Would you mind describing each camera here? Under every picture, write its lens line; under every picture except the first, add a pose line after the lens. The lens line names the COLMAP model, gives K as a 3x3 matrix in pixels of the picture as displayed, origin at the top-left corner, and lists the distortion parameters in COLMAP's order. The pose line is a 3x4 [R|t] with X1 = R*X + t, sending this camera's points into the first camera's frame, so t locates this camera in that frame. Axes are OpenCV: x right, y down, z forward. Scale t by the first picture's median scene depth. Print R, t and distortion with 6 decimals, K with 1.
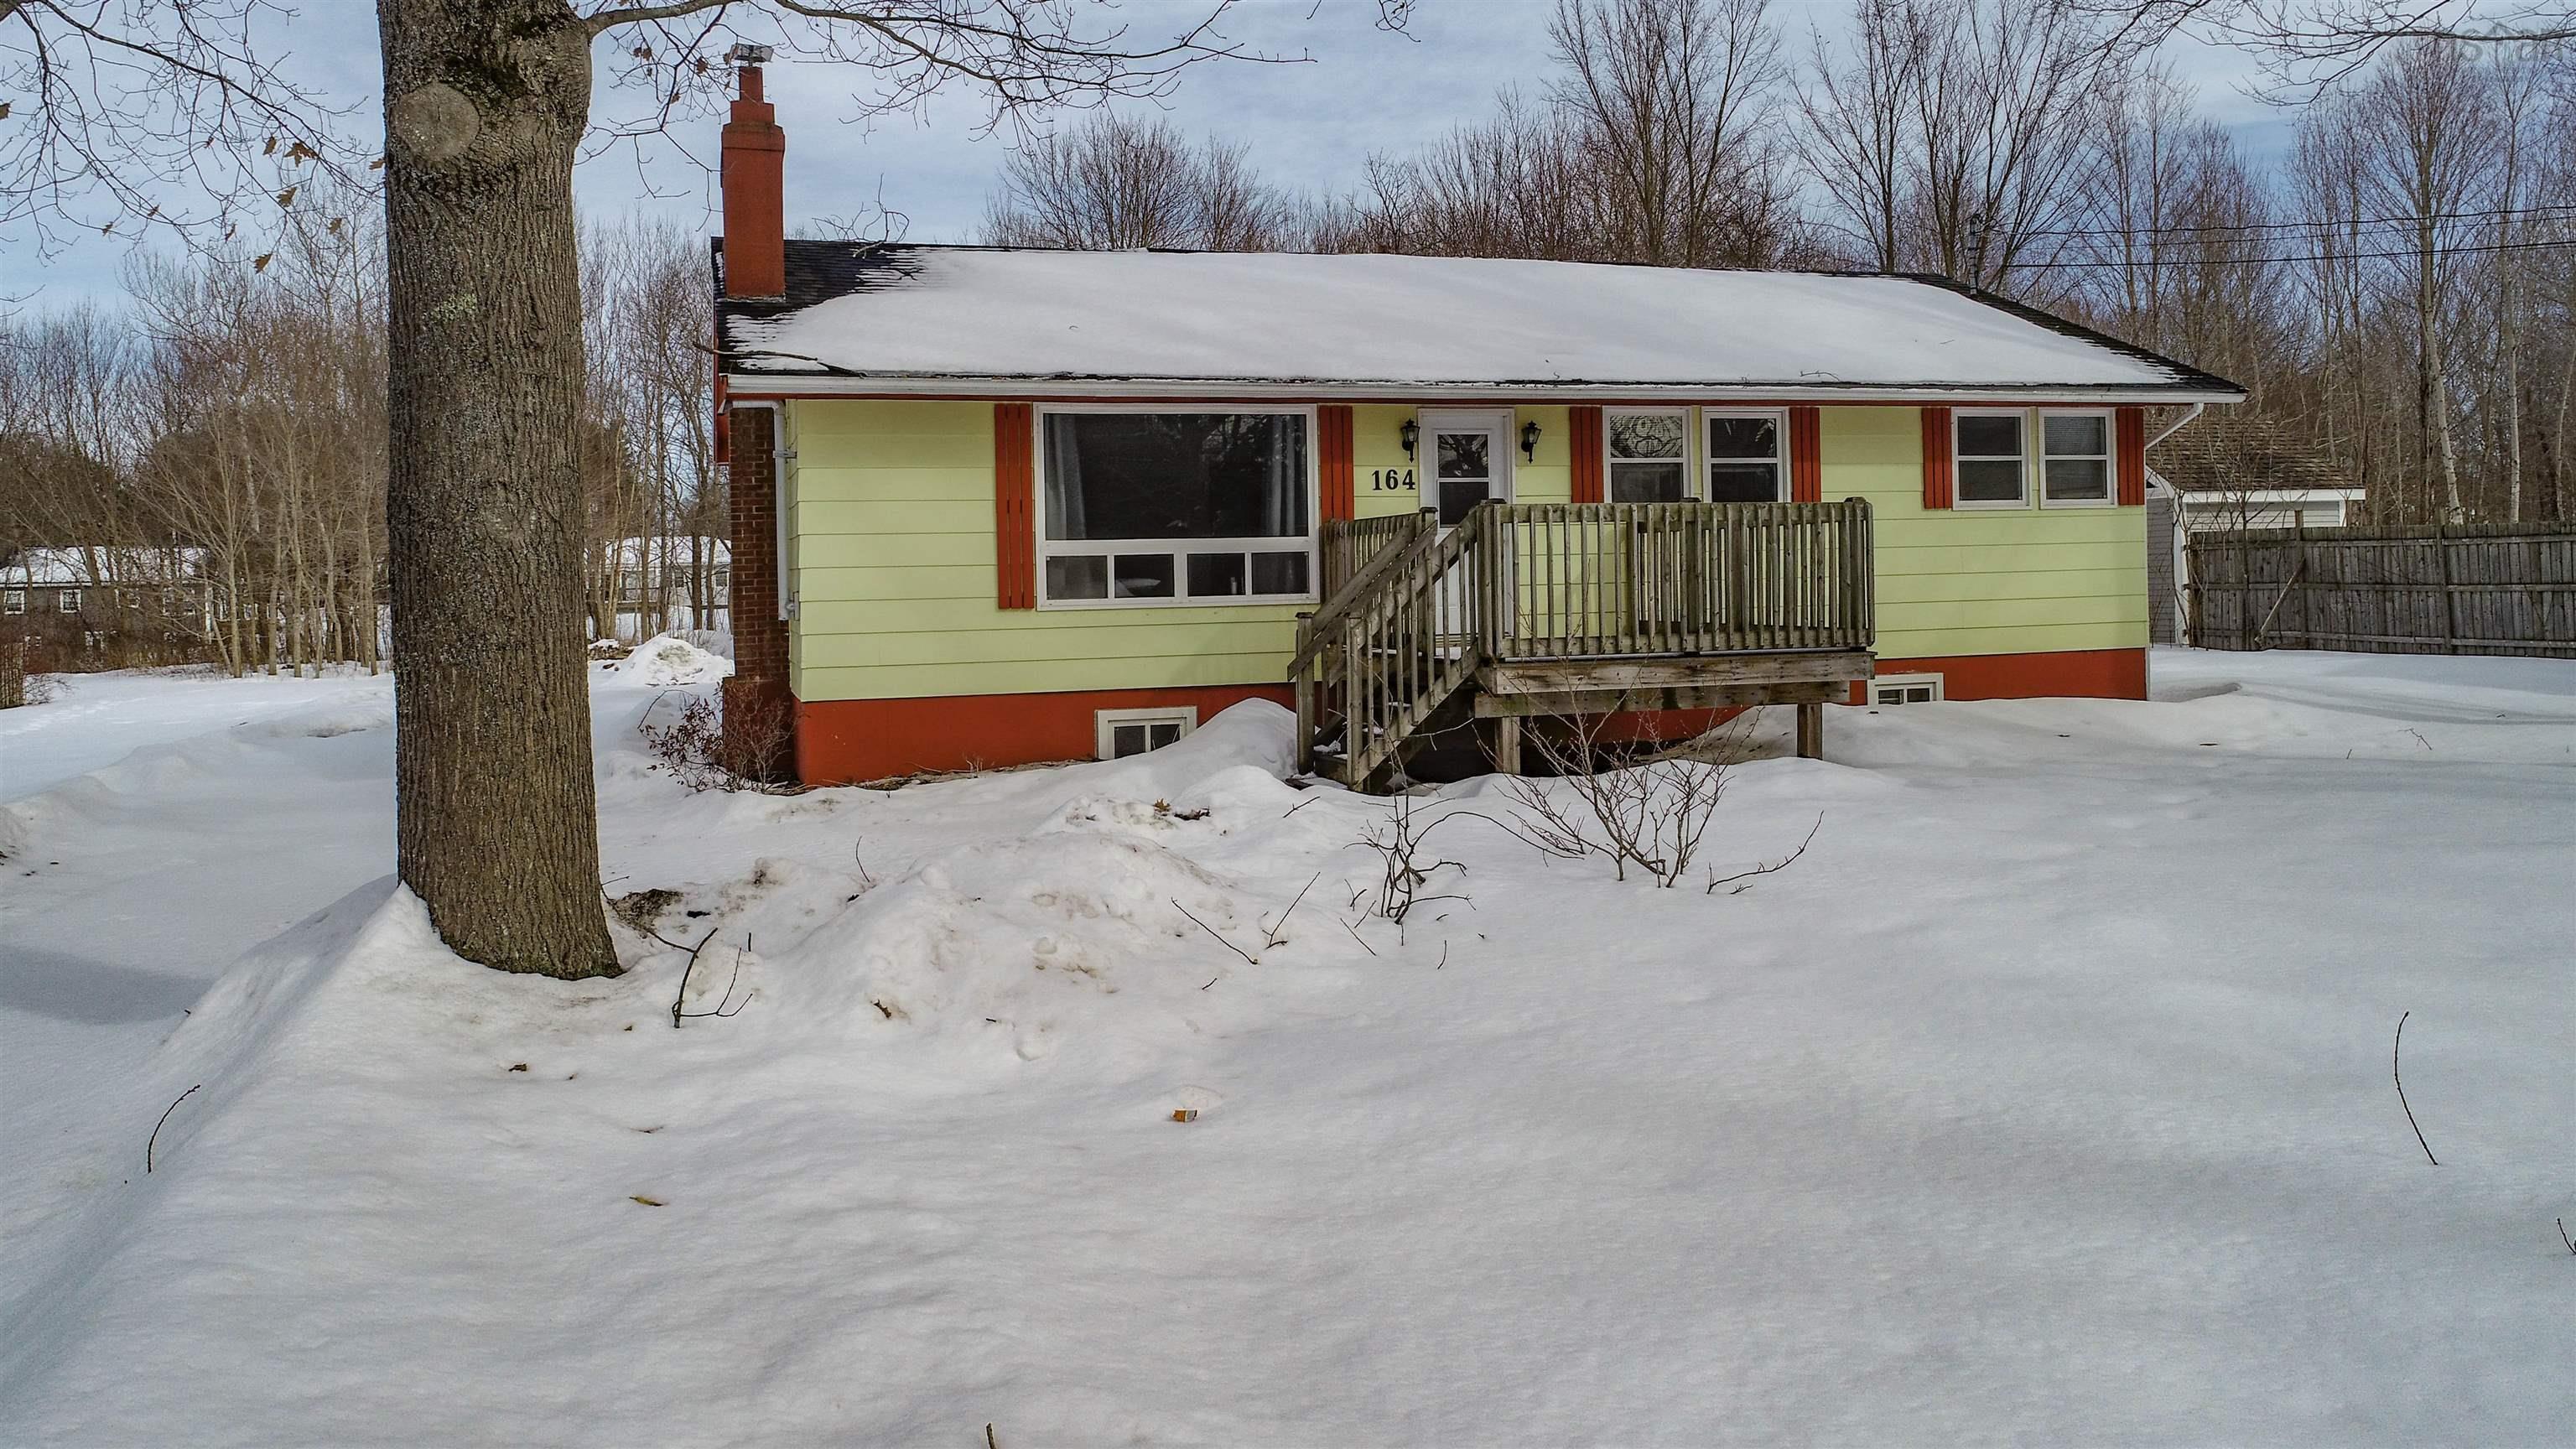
lens RADIAL K [[1806.9, 0, 1219.1], [0, 1806.9, 590.3], [0, 0, 1]] dist [-0.000006, -0.004029]
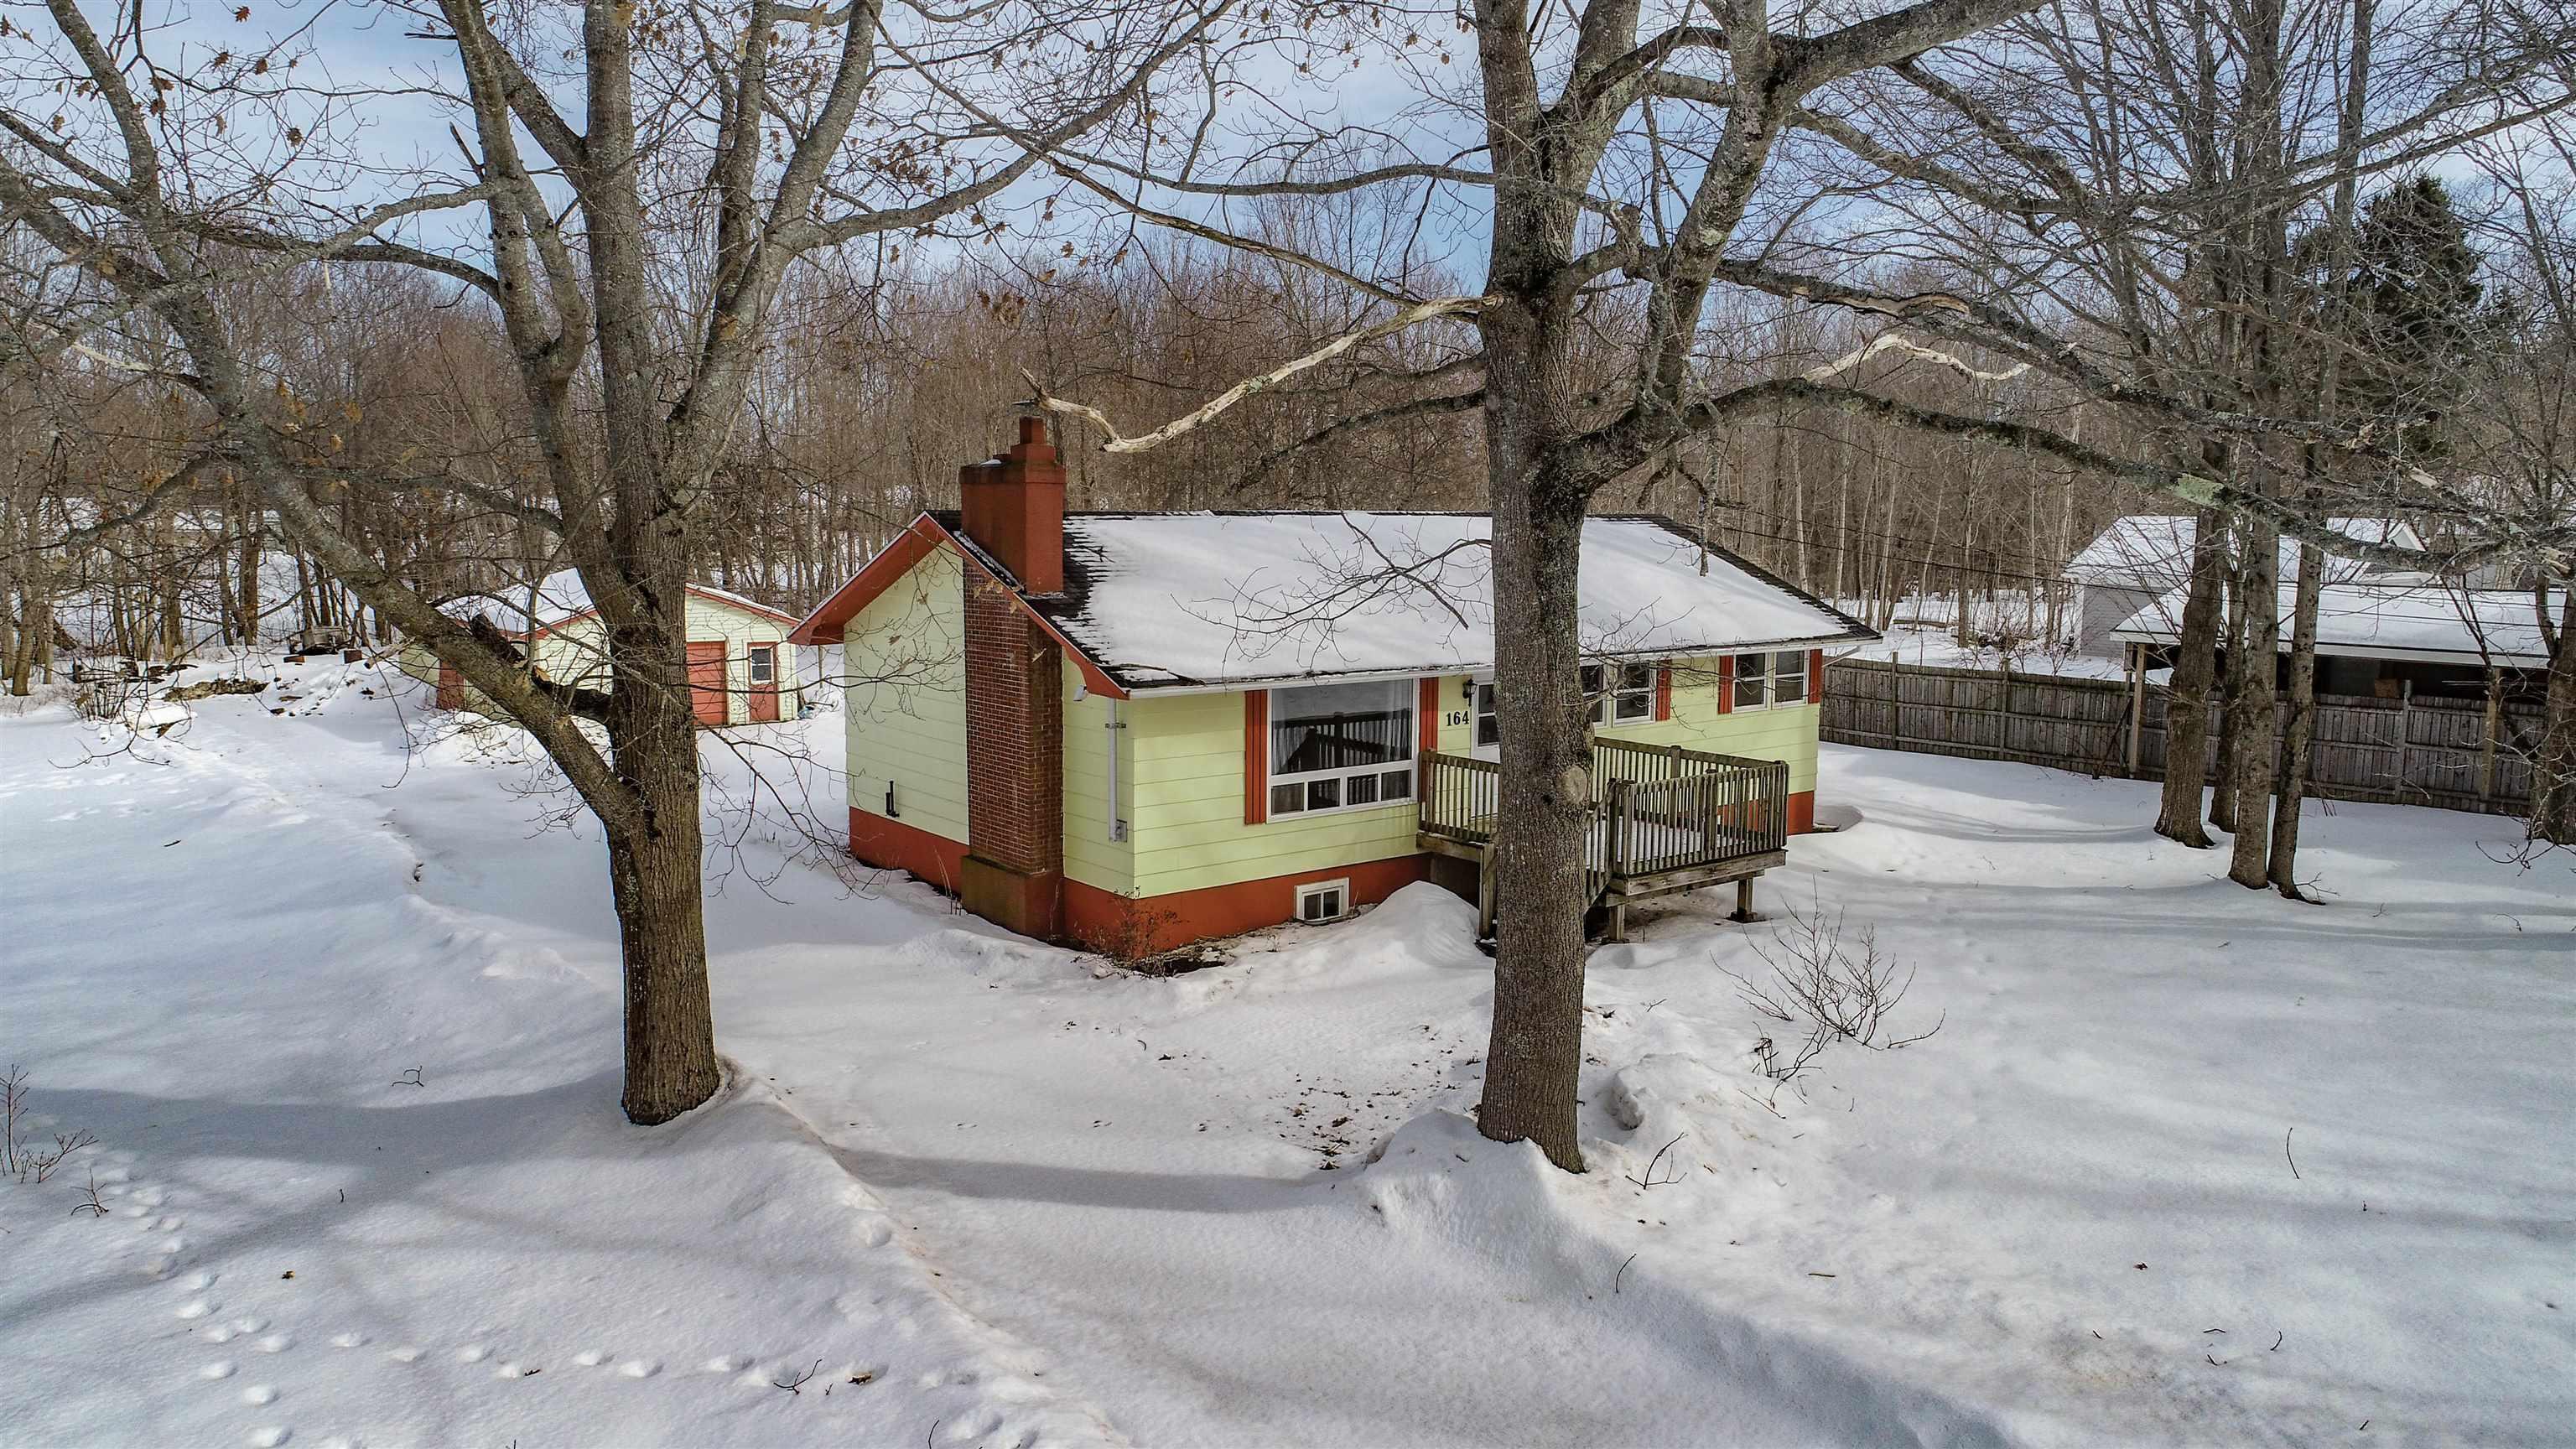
lens RADIAL K [[1741.9, 0, 1288.0], [0, 1741.9, 724.5], [0, 0, 1]] dist [0.002674, -0.005579]
pose [[0.923524, -0.019581, 0.383040, -0.580951], [-0.024114, 0.993756, 0.108940, -0.207898], [-0.382781, -0.109845, 0.917285, -0.270057]]
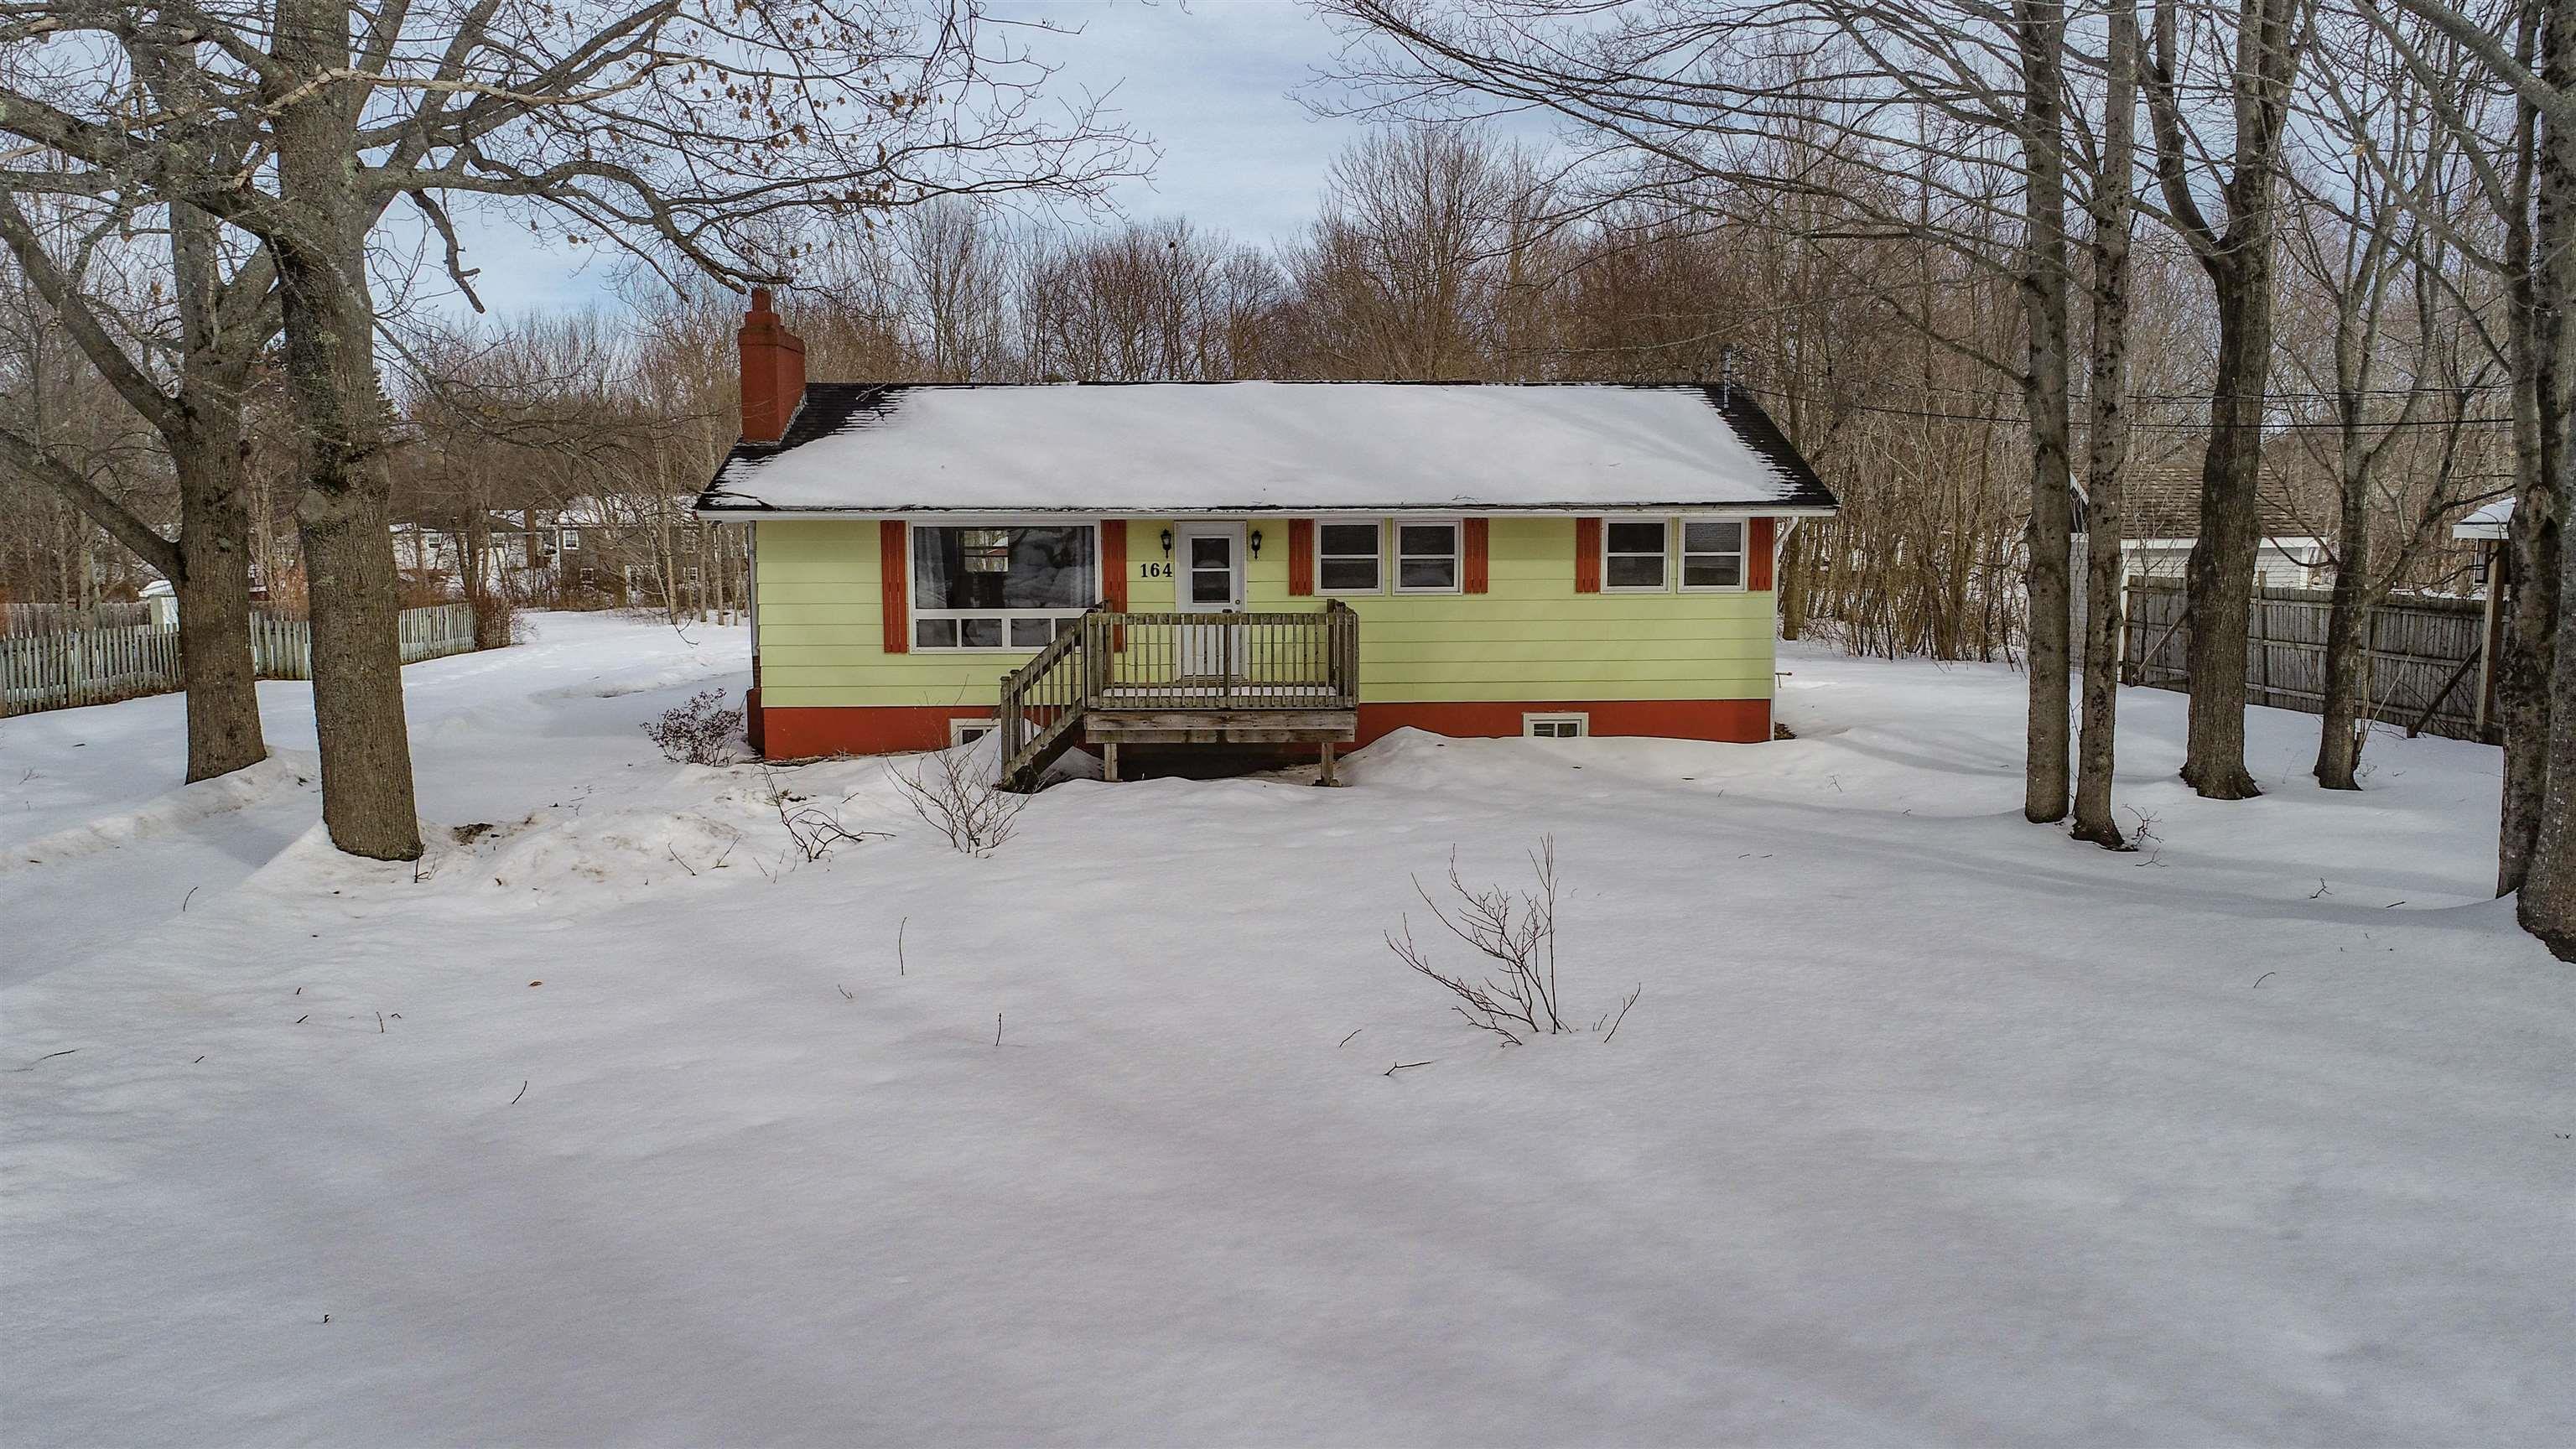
lens RADIAL K [[1824.2, 0, 1288.0], [0, 1824.2, 724.5], [0, 0, 1]] dist [0.002570, -0.000808]
pose [[0.969006, 0.046426, -0.242637, 0.559844], [-0.019117, 0.993329, 0.113717, -0.106104], [0.246298, -0.105554, 0.963429, -0.411632]]
